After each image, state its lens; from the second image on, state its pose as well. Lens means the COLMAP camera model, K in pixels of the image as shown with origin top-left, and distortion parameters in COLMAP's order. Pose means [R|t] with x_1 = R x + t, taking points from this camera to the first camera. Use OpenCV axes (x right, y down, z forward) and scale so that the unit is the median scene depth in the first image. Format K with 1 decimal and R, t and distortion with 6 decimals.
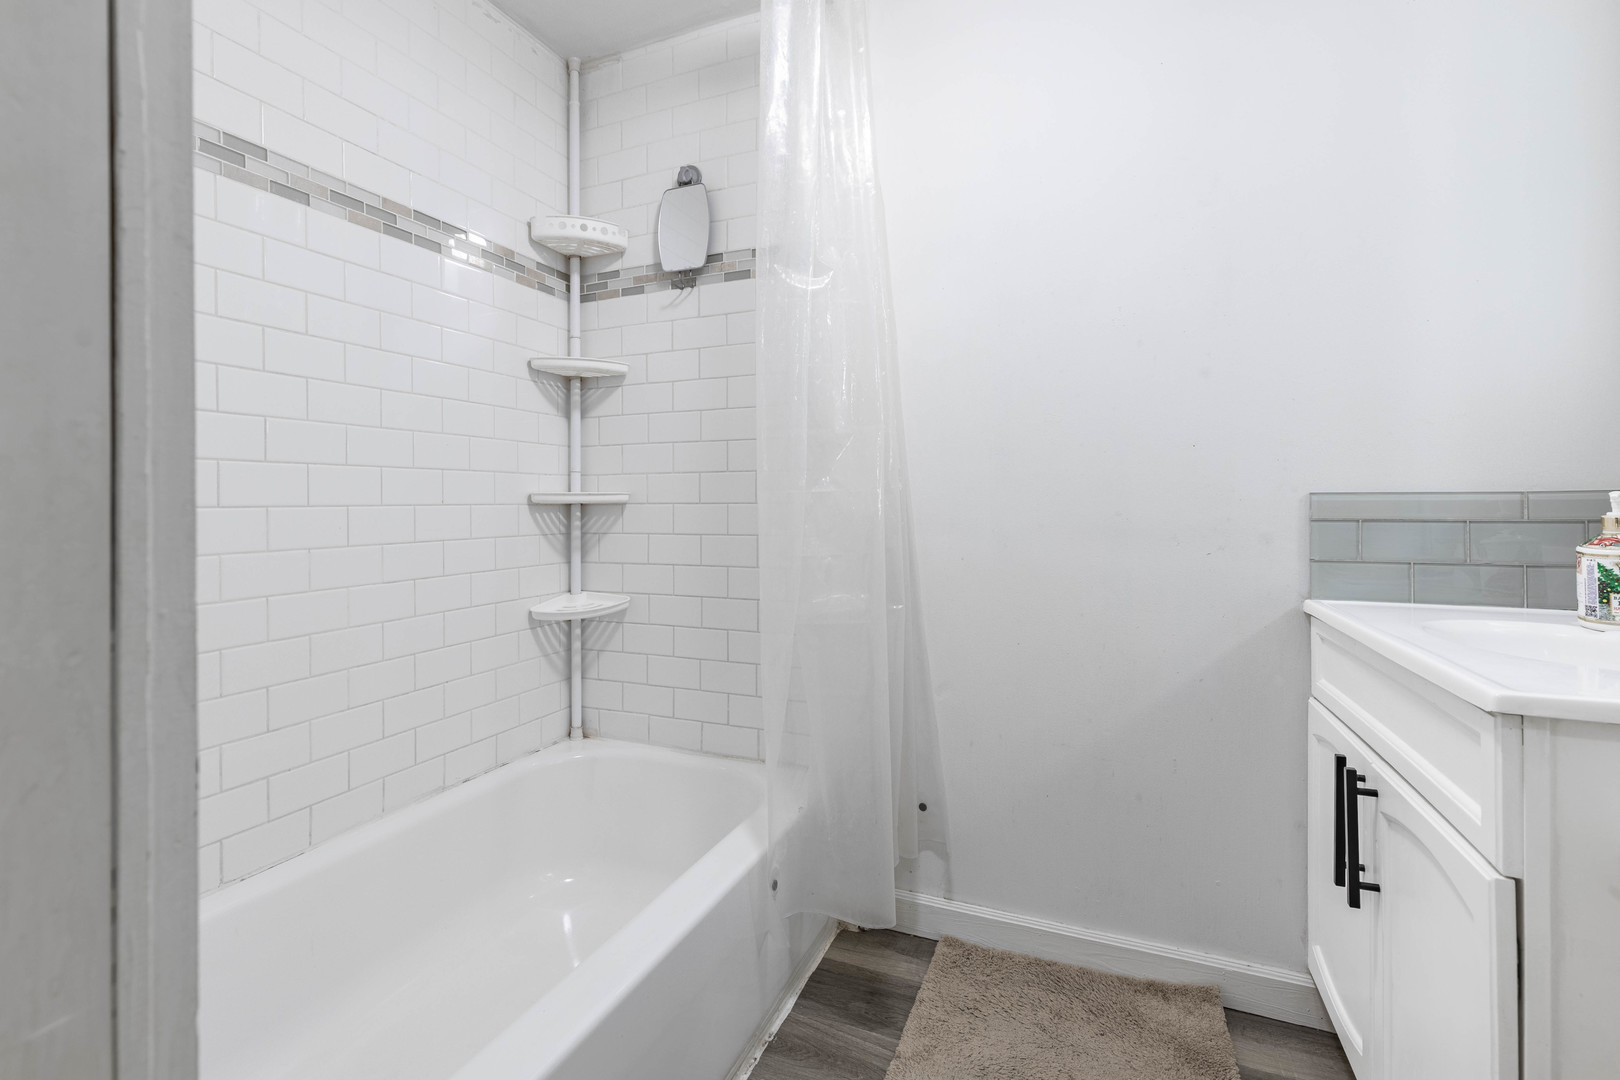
lens RADIAL K [[764.6, 0, 806.0], [0, 764.6, 512.0], [0, 0, 1]] dist [-0.000839, 0.000264]
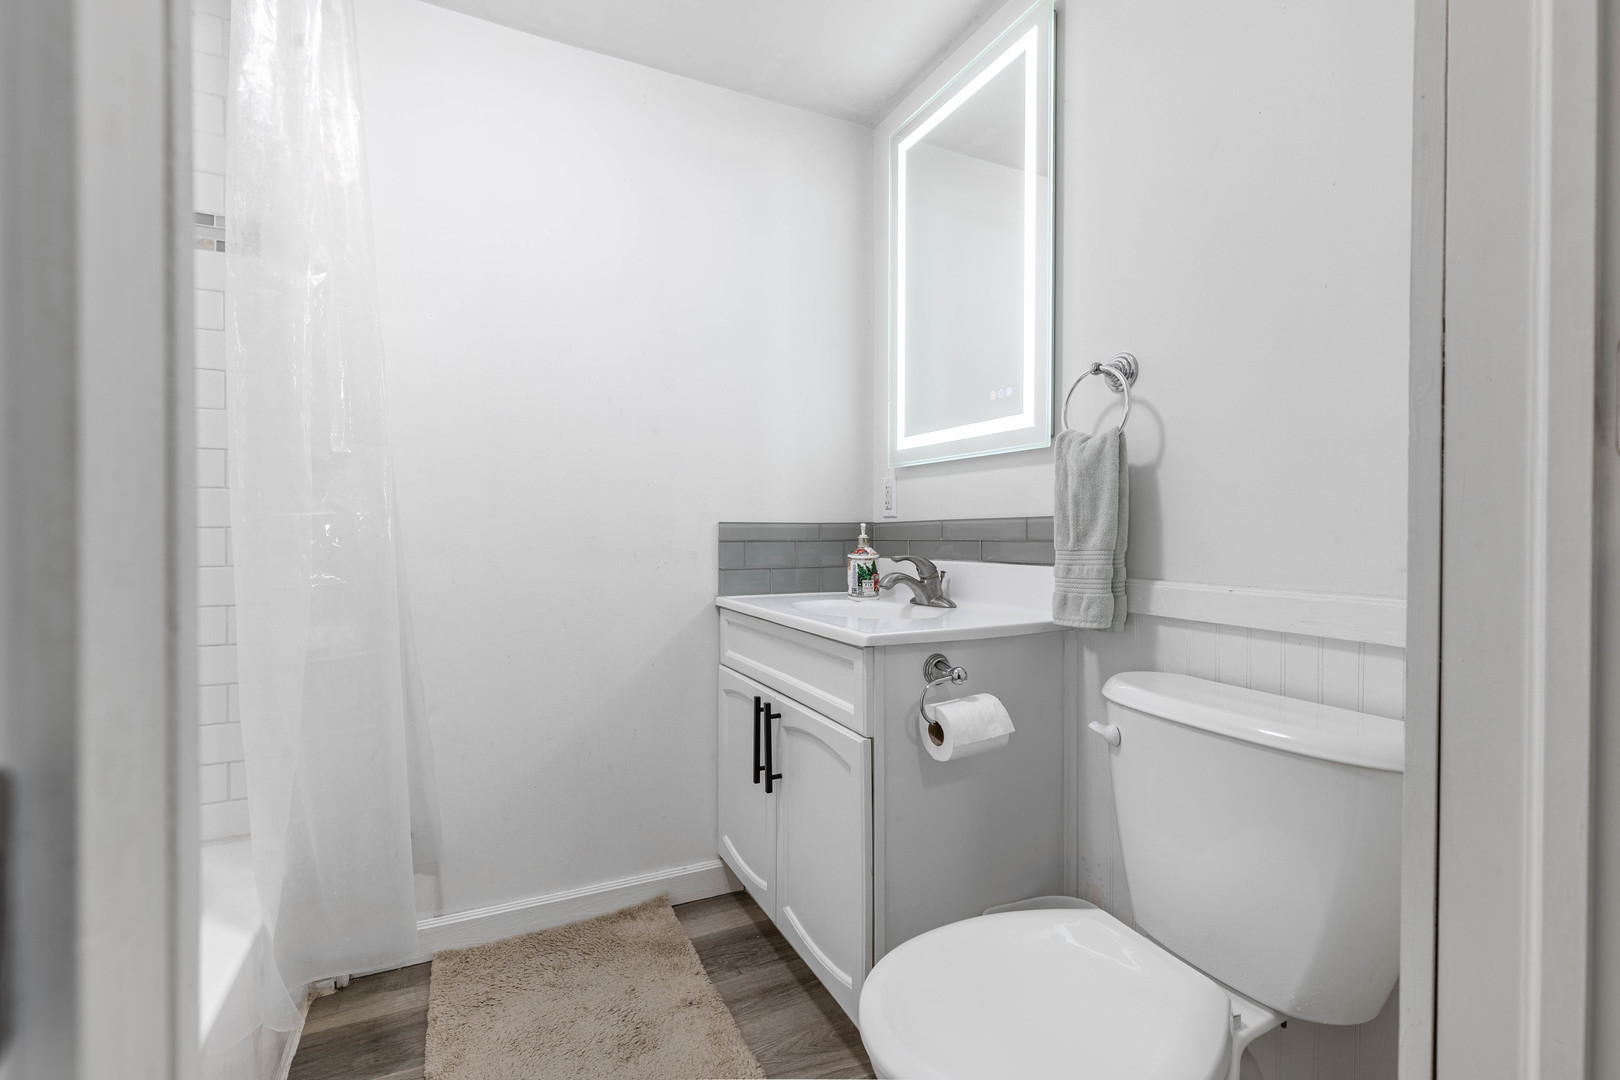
lens RADIAL K [[705.7, 0, 810.0], [0, 705.7, 540.0], [0, 0, 1]] dist [0.000068, -0.000332]
pose [[0.646901, -0.007981, 0.762532, -0.240877], [0.004331, 0.999968, 0.006791, 0.000277], [-0.762562, -0.001091, 0.646915, 0.016277]]
